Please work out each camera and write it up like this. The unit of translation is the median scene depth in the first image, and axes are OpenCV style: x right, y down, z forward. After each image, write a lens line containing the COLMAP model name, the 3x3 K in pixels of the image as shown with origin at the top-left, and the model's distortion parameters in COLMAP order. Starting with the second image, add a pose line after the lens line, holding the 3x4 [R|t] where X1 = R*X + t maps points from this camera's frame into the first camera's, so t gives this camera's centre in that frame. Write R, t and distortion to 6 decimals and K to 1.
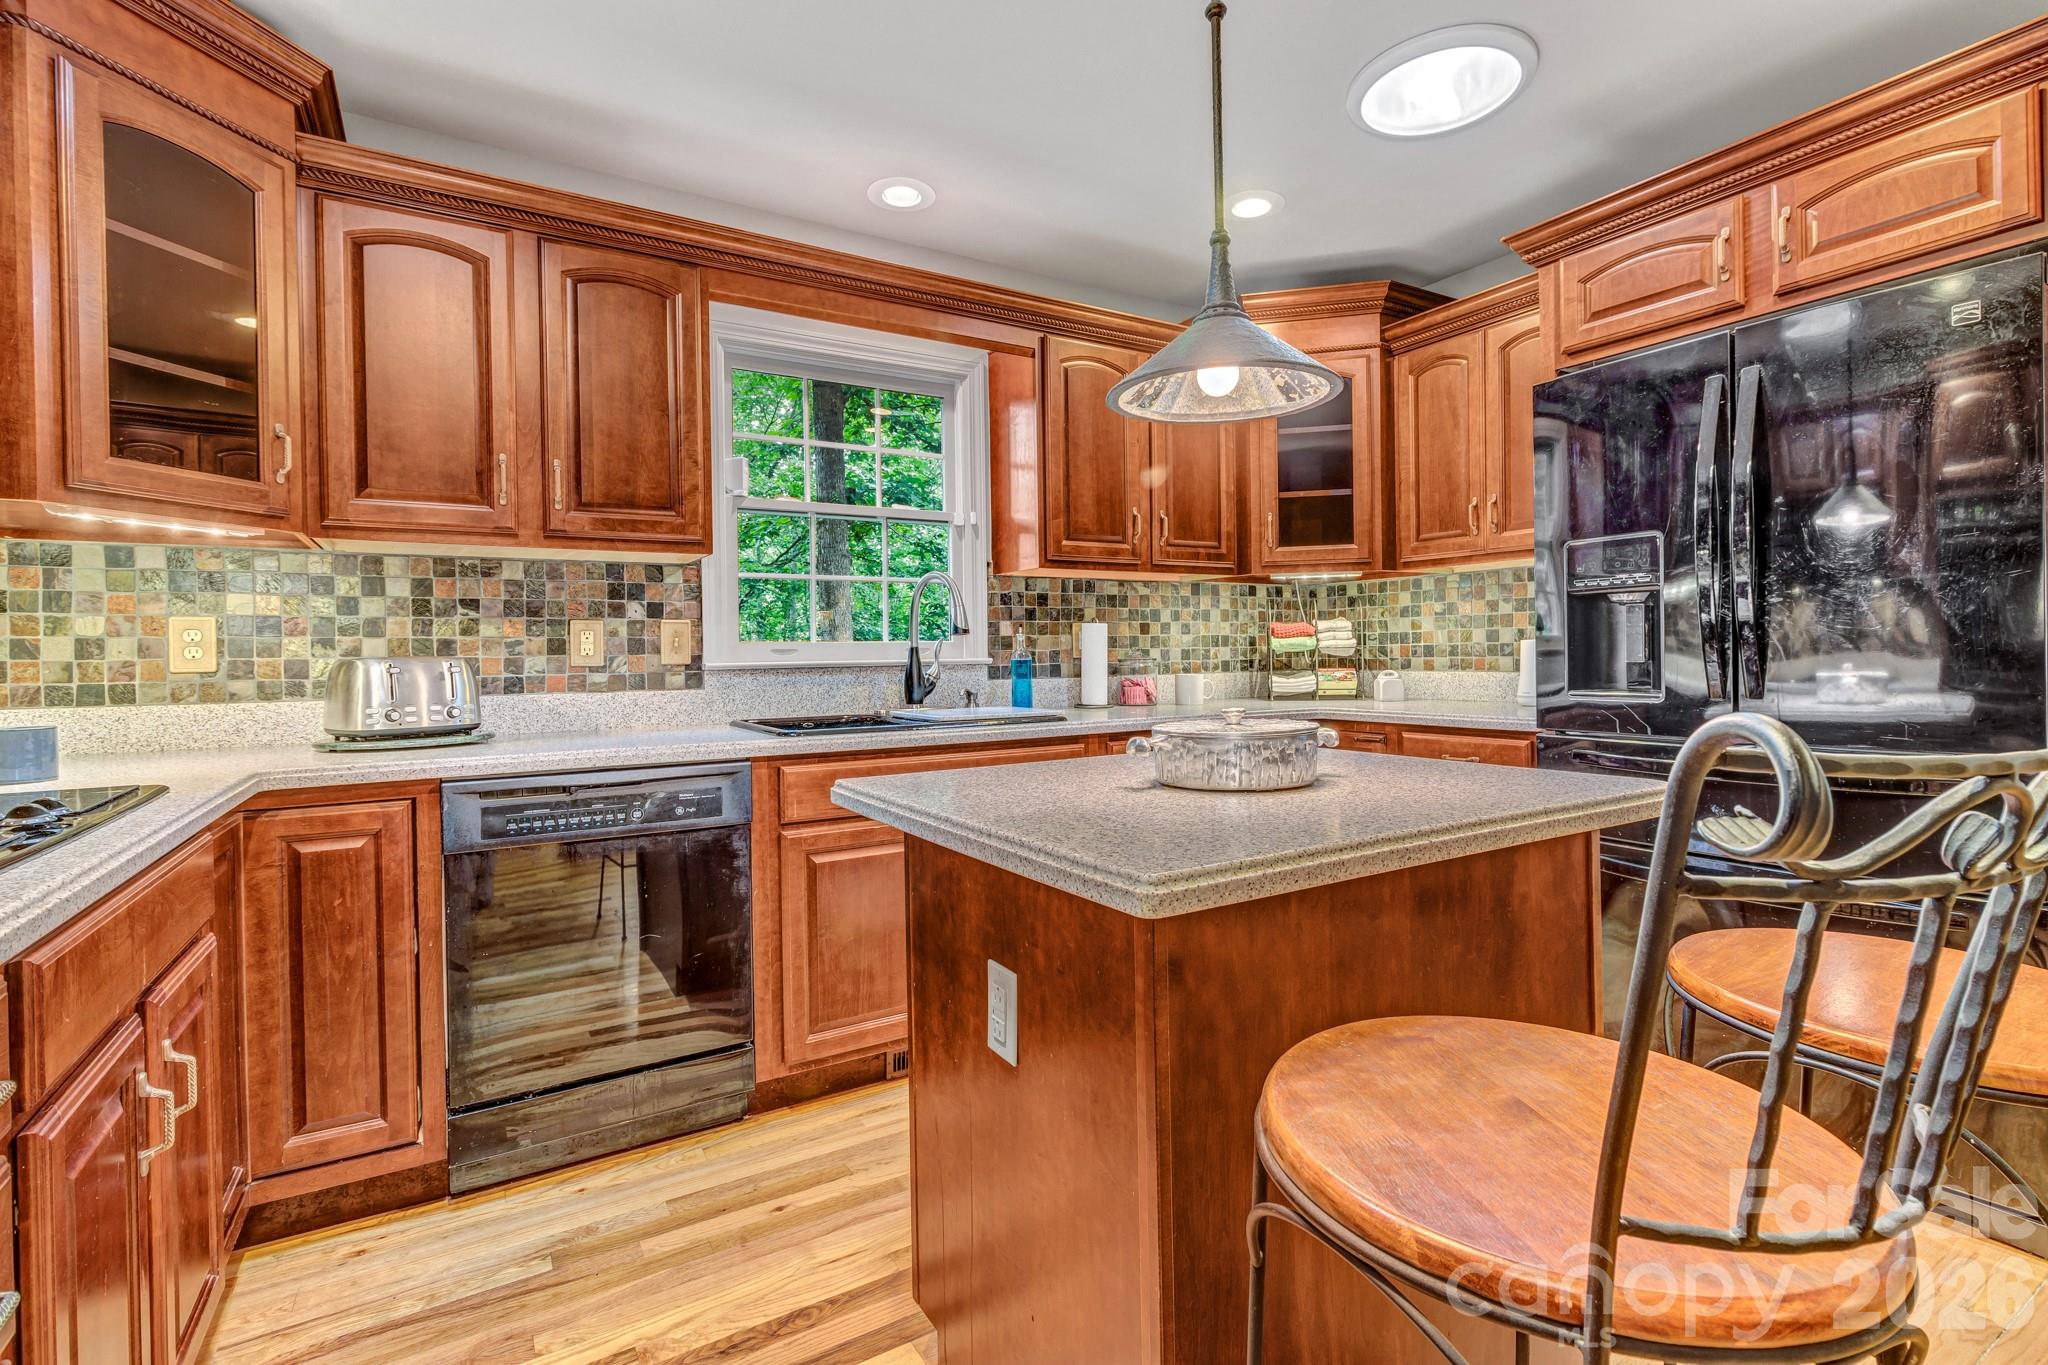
lens RADIAL K [[943.0, 0, 1030.8], [0, 943.0, 657.8], [0, 0, 1]] dist [0.000537, 0.000712]
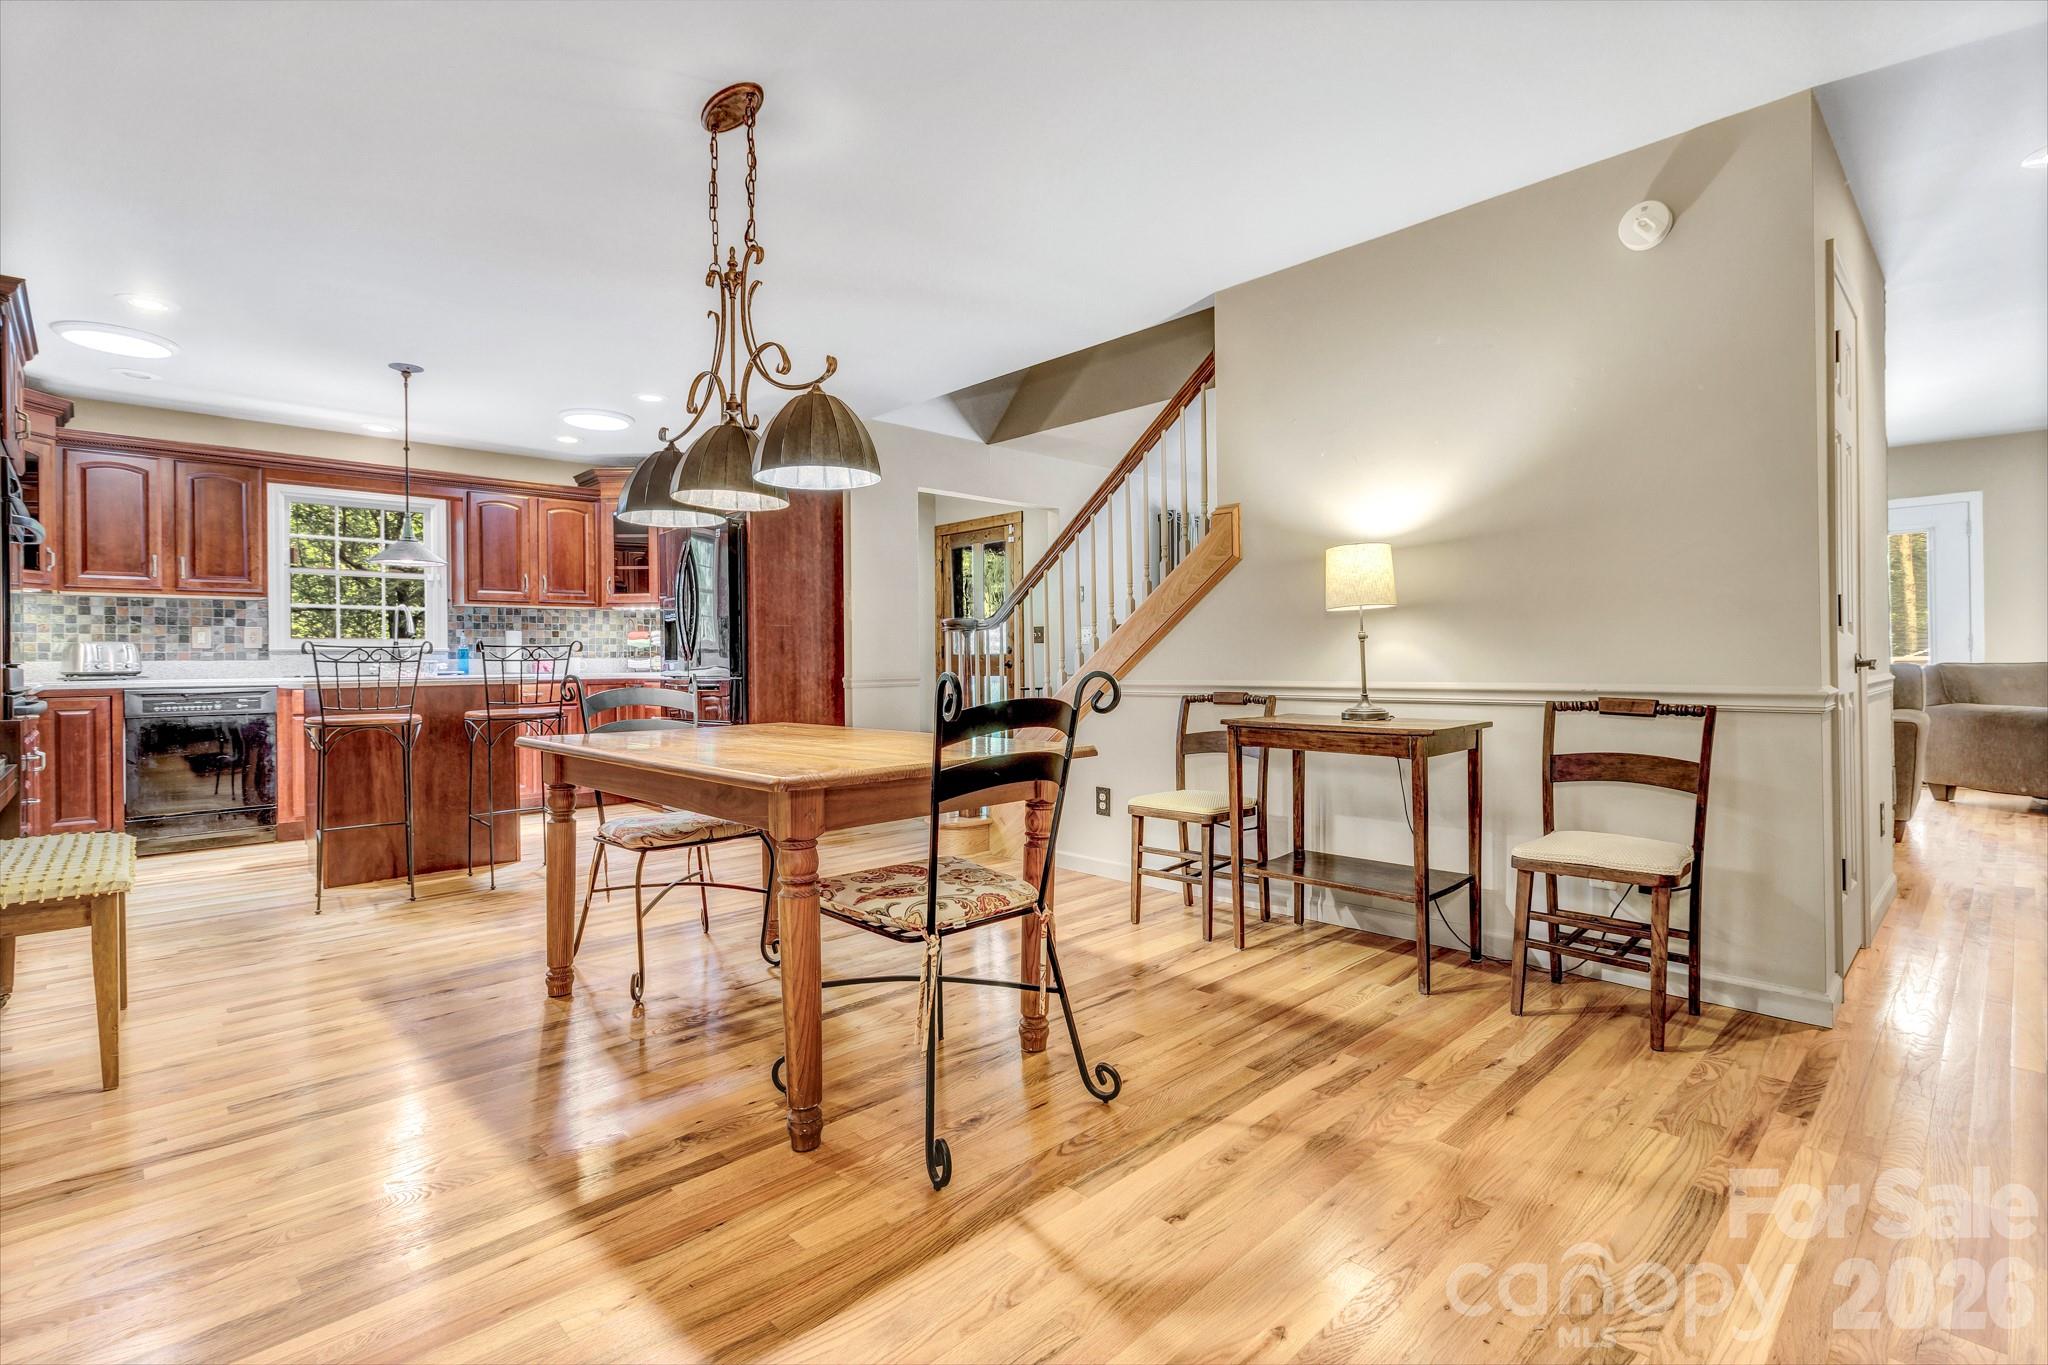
lens RADIAL K [[956.6, 0, 1031.6], [0, 956.6, 657.1], [0, 0, 1]] dist [0.003766, 0.000968]
pose [[0.974379, 0.003100, 0.224890, 0.866181], [-0.000126, 0.999912, -0.013235, 0.056838], [-0.224912, 0.012868, 0.974294, -1.527551]]
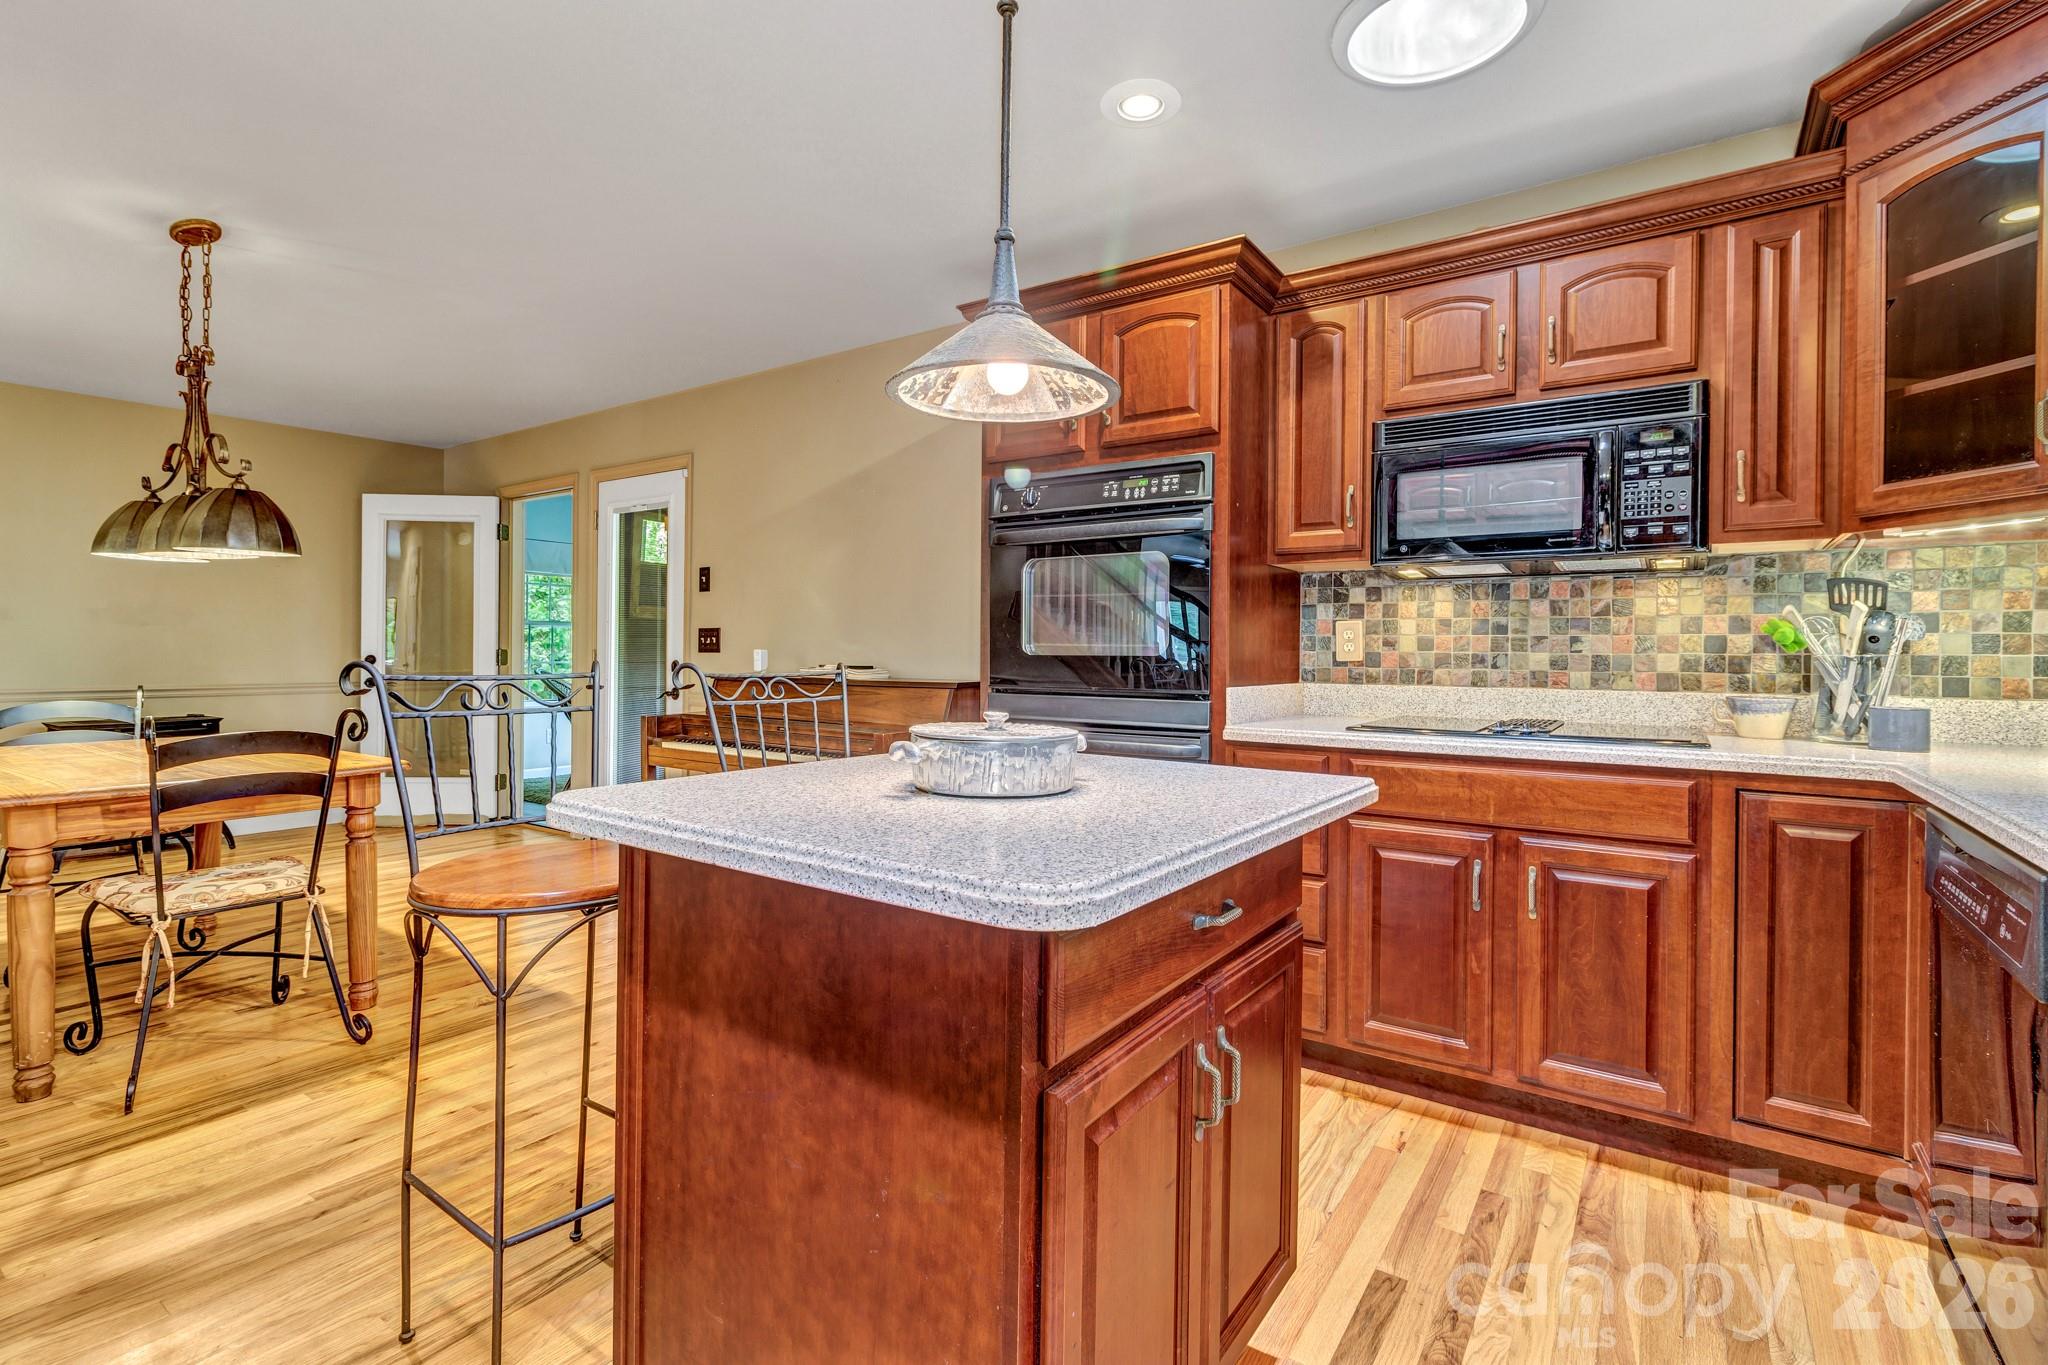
lens RADIAL K [[943.0, 0, 1030.8], [0, 943.0, 657.8], [0, 0, 1]] dist [0.000537, 0.000712]
pose [[-0.910703, 0.006851, -0.413004, 0.319290], [-0.000105, 0.999859, 0.016818, -0.007749], [0.413061, 0.015359, -0.910574, 1.040840]]
